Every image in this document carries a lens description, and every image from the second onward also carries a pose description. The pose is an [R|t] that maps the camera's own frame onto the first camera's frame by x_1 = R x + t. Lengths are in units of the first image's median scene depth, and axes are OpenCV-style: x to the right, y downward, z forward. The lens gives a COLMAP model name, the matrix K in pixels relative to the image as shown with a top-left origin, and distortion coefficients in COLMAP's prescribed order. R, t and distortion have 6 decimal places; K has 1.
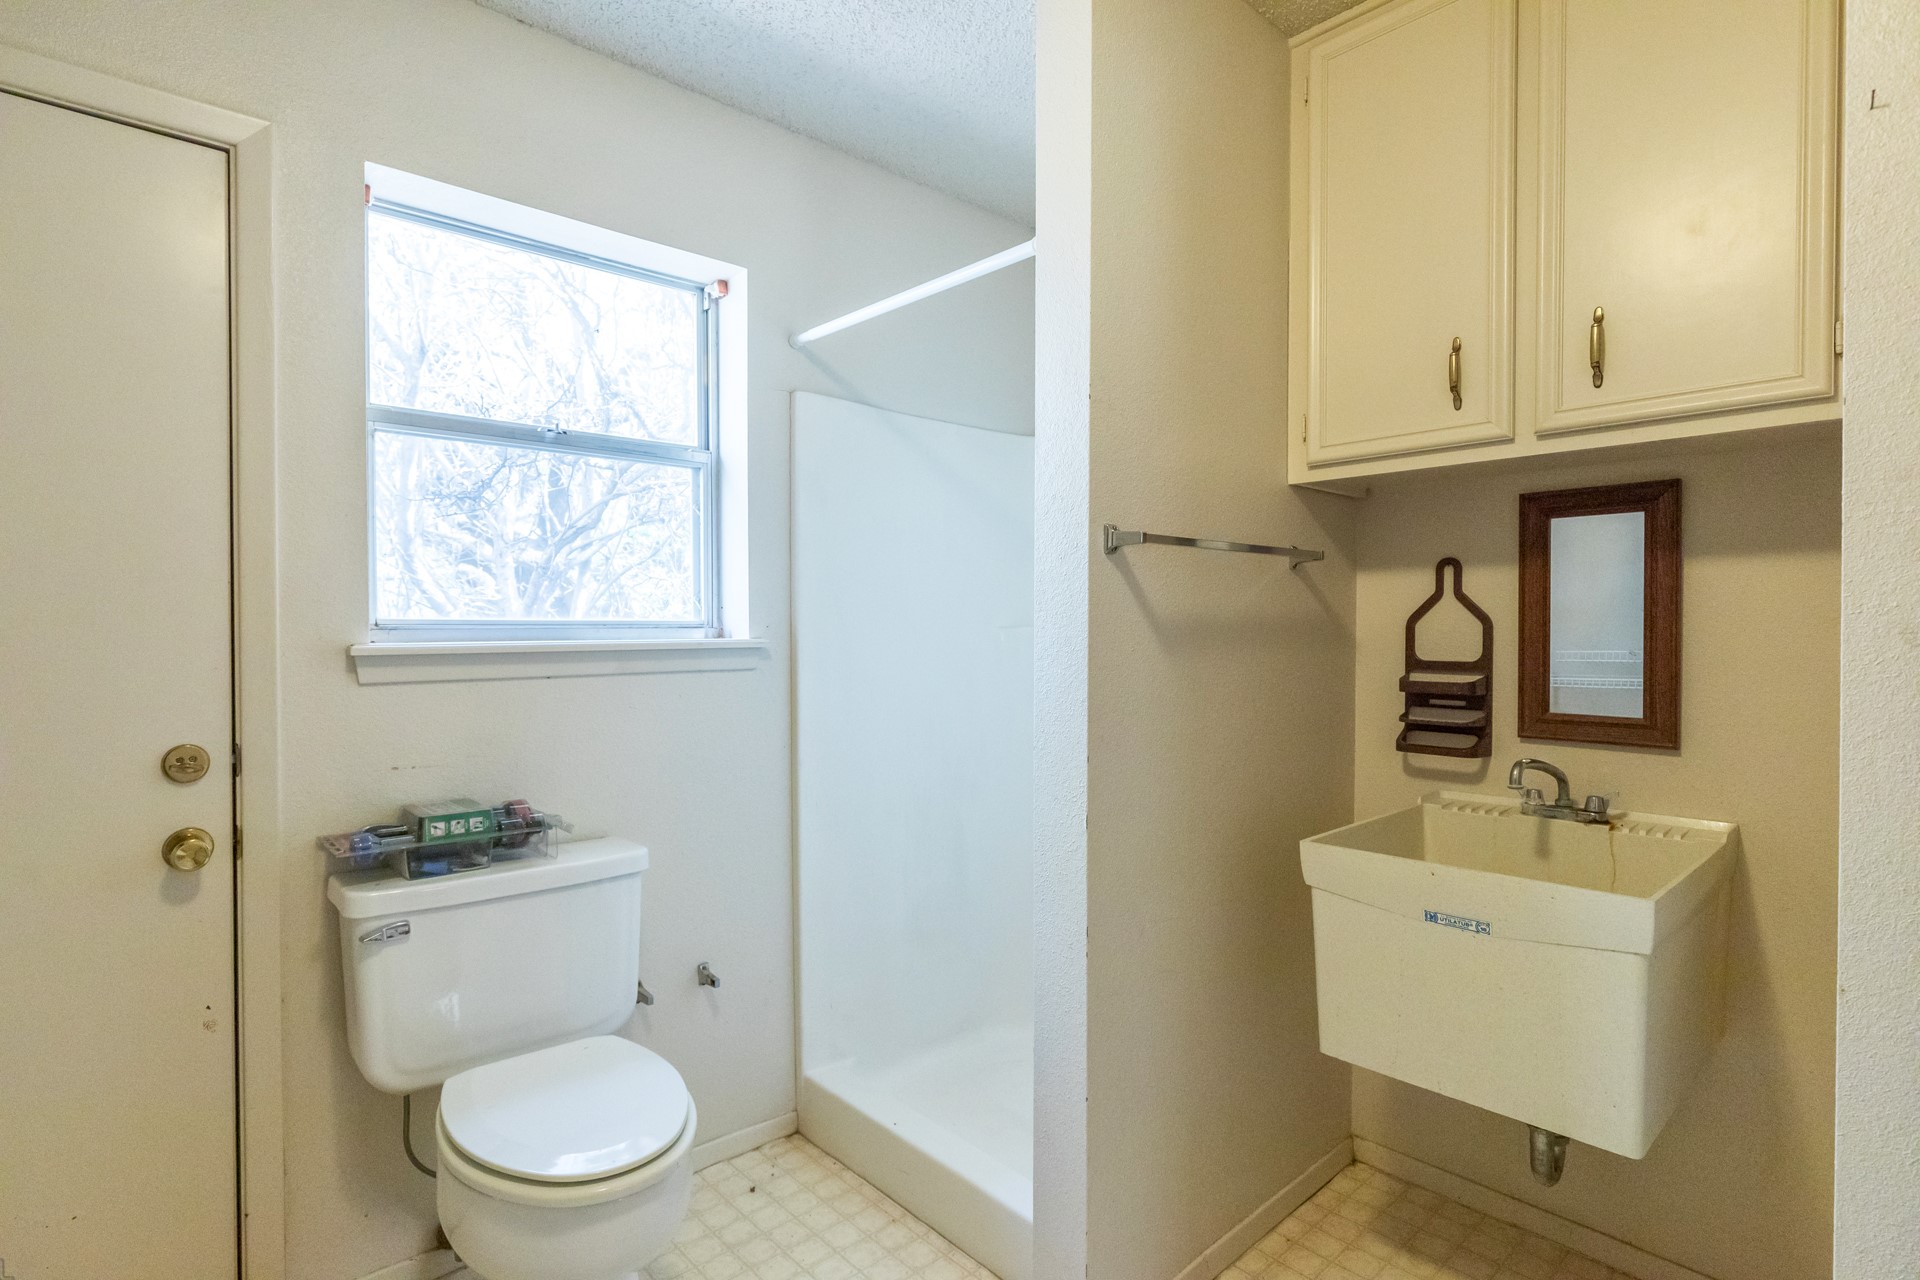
lens RADIAL K [[949.3, 0, 944.7], [0, 949.3, 637.6], [0, 0, 1]] dist [-0.000906, 0.000640]
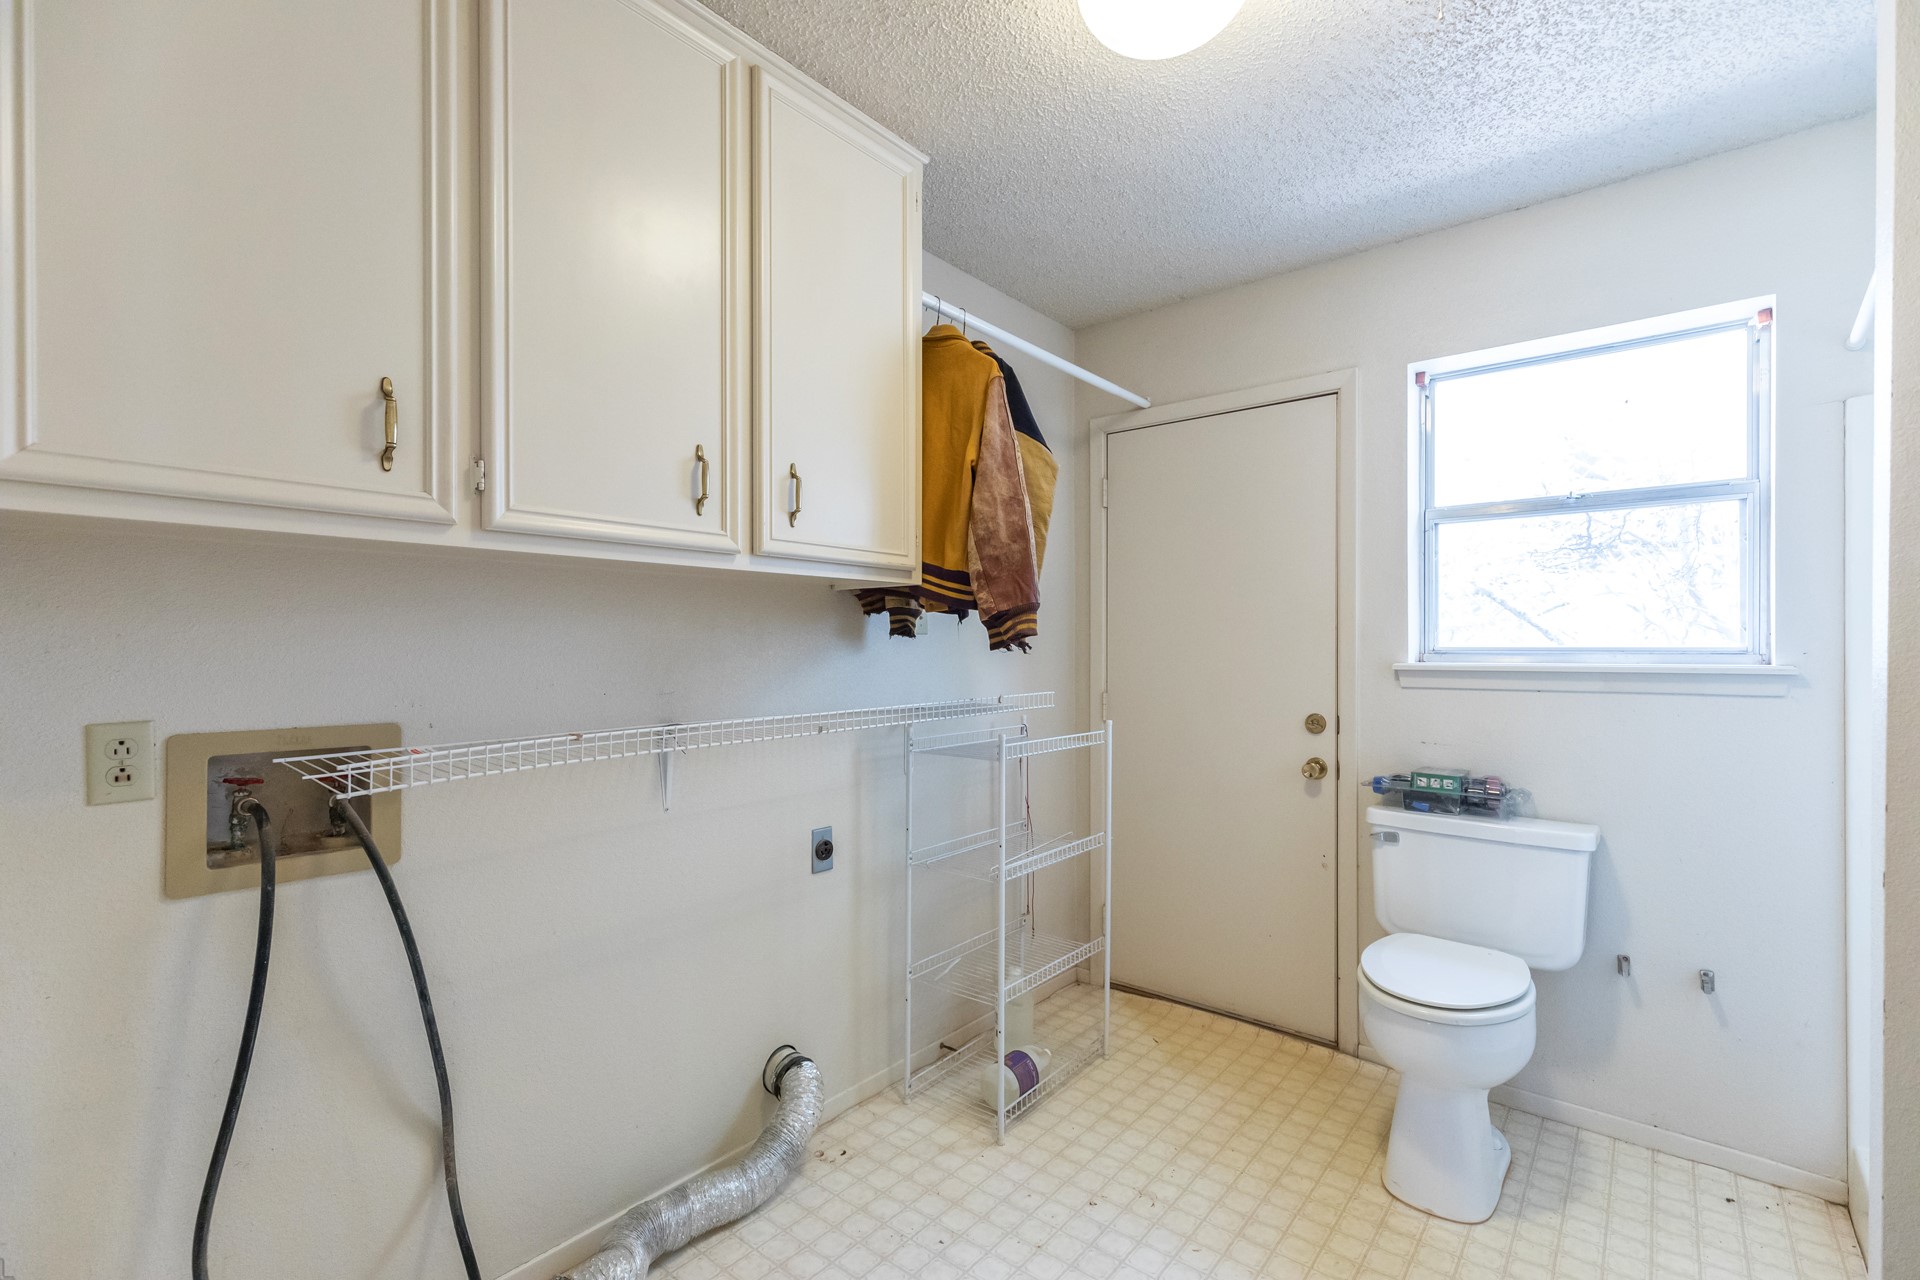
lens RADIAL K [[866.8, 0, 958.1], [0, 866.8, 647.9], [0, 0, 1]] dist [0.011479, -0.002204]
pose [[0.147657, 0.002722, -0.989035, 0.675149], [-0.013239, 0.999912, 0.000776, -0.008388], [0.988950, 0.012979, 0.147680, 0.025635]]
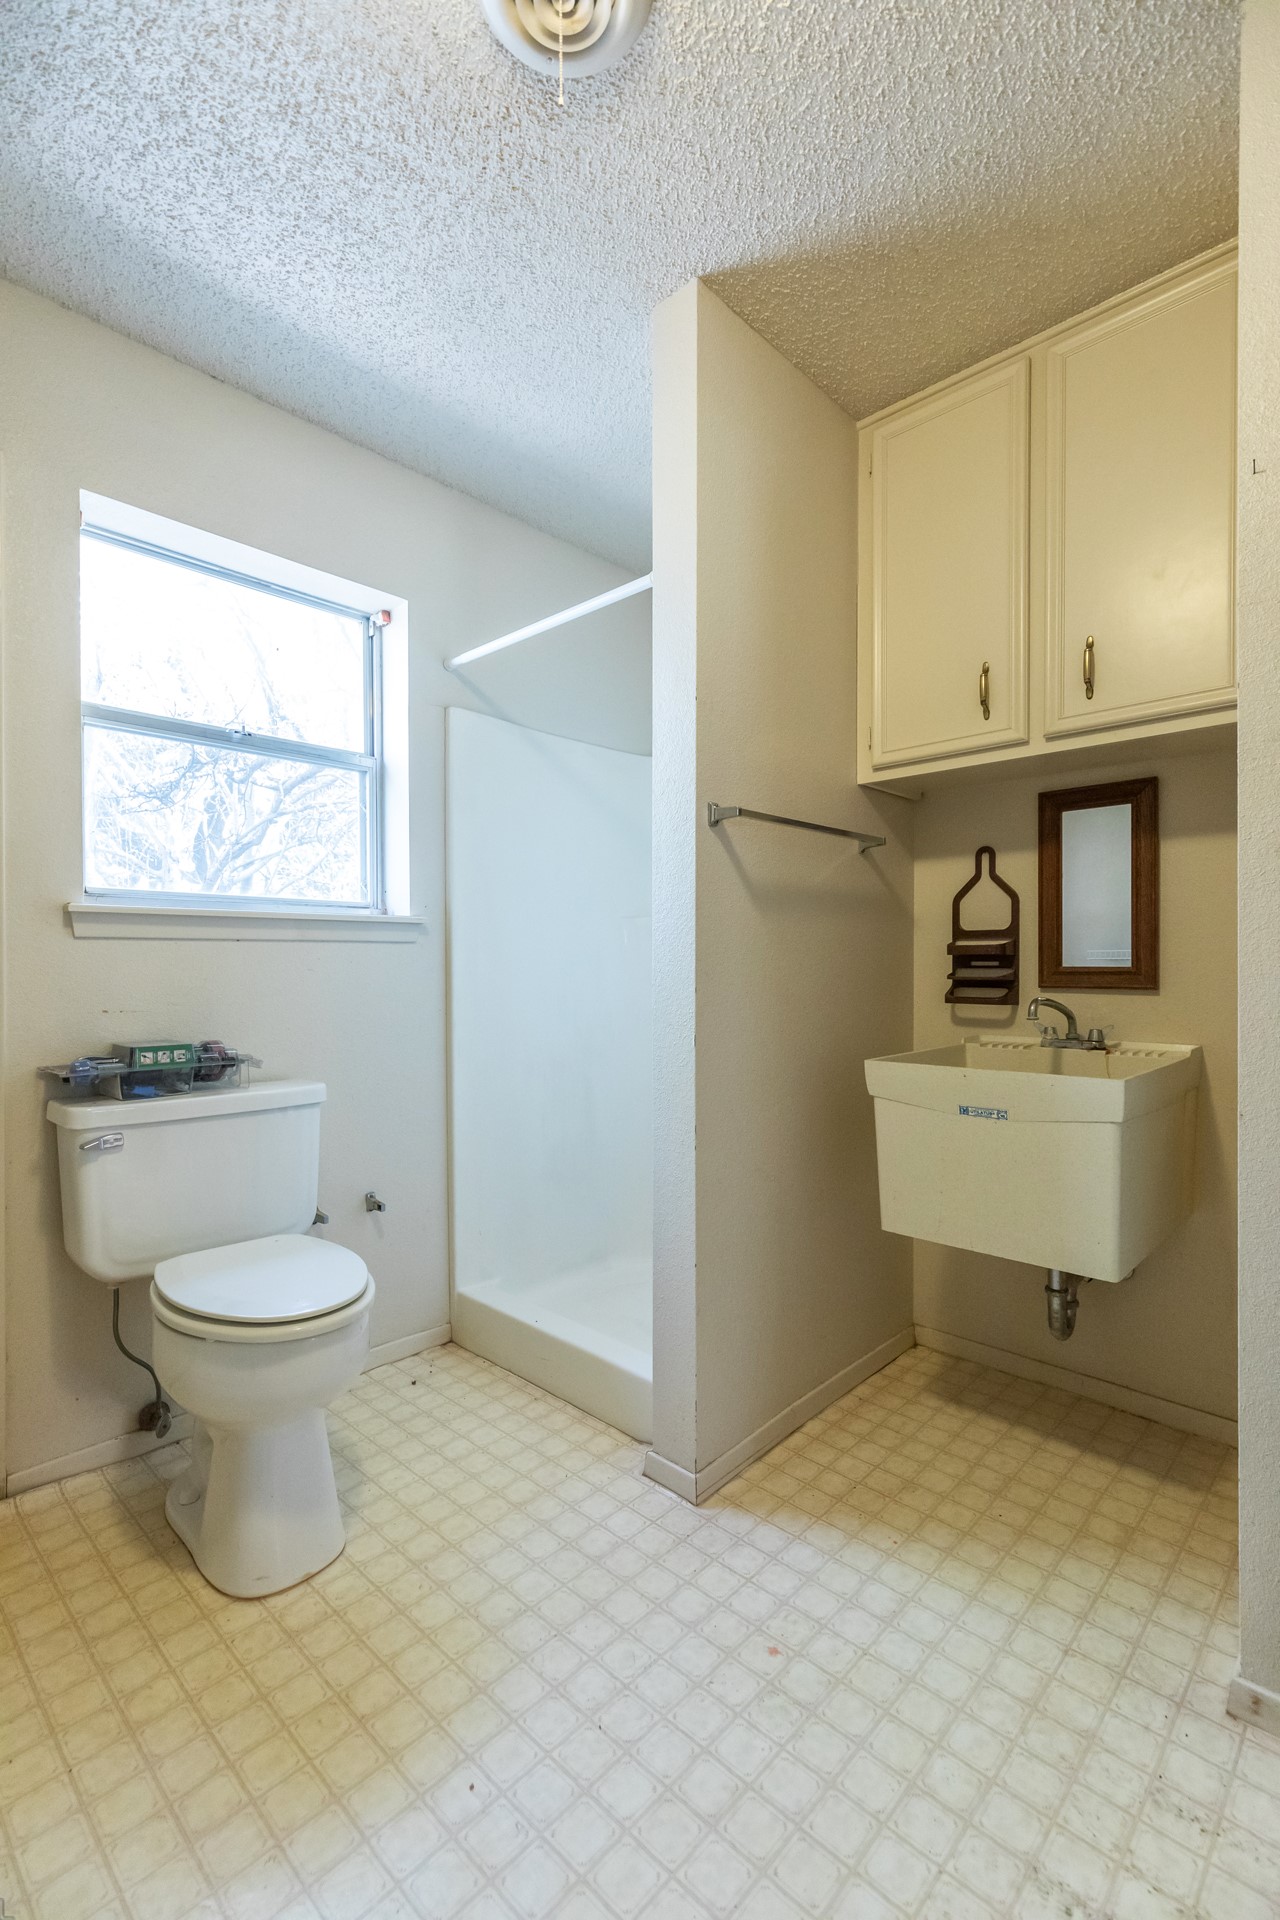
lens RADIAL K [[866.8, 0, 632.7], [0, 866.8, 968.4], [0, 0, 1]] dist [0.011479, -0.002204]
pose [[0.997438, -0.001946, 0.071508, -0.010005], [0.002612, 0.999954, -0.009220, 0.089886], [-0.071487, 0.009383, 0.997397, -0.102561]]
